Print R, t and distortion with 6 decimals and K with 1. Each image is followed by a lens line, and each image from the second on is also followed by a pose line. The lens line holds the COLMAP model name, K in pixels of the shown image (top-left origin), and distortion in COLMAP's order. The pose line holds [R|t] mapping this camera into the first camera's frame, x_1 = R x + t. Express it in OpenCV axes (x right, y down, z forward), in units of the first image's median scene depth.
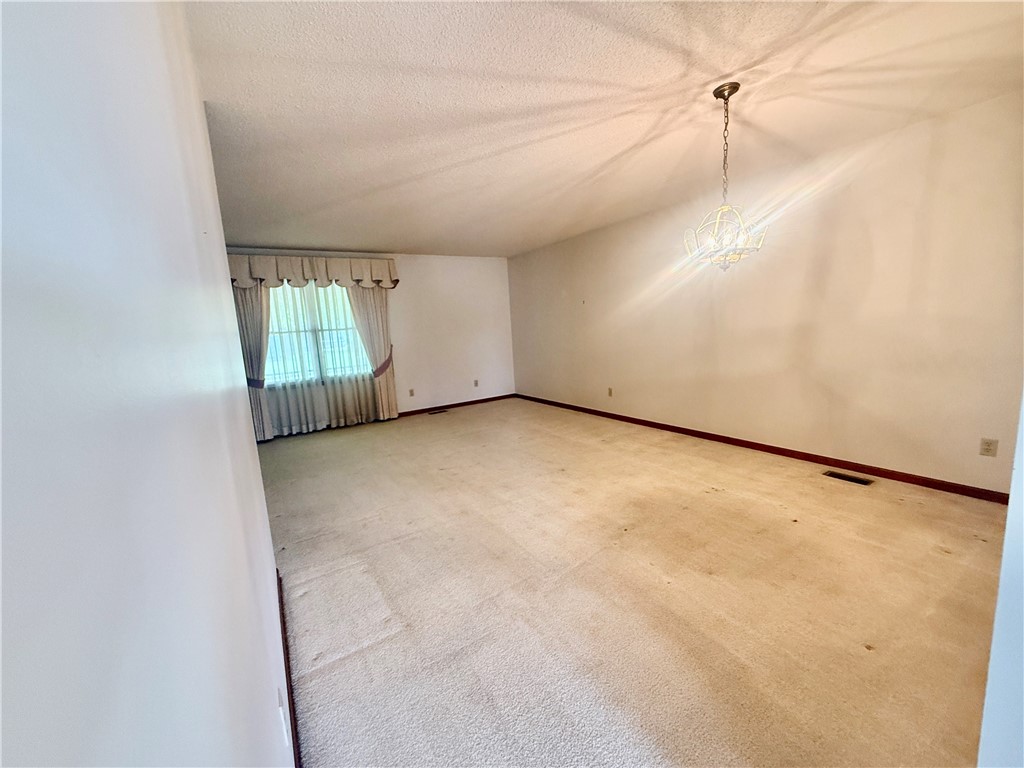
lens RADIAL K [[408.0, 0, 518.1], [0, 408.0, 390.4], [0, 0, 1]] dist [0.001846, -0.000087]
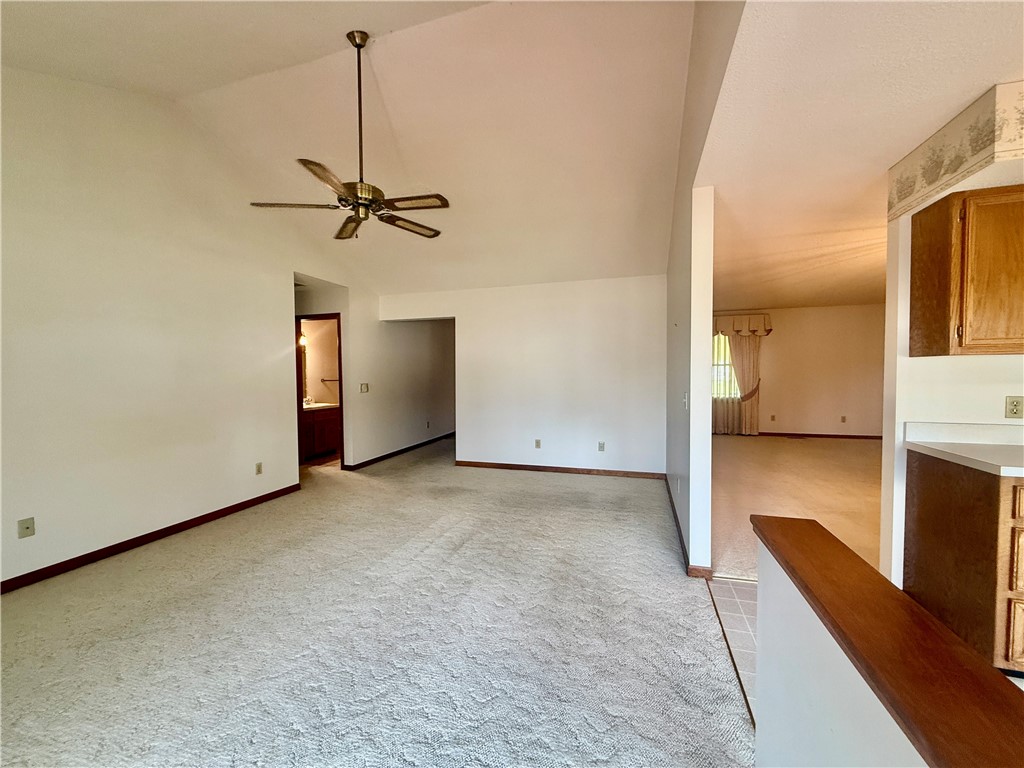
lens RADIAL K [[408.0, 0, 512.7], [0, 408.0, 385.2], [0, 0, 1]] dist [0.001846, -0.000087]
pose [[0.642063, 0.051410, -0.764926, 0.181806], [-0.170713, 0.982286, -0.077274, 0.145767], [0.747403, 0.180198, 0.639466, -0.414214]]
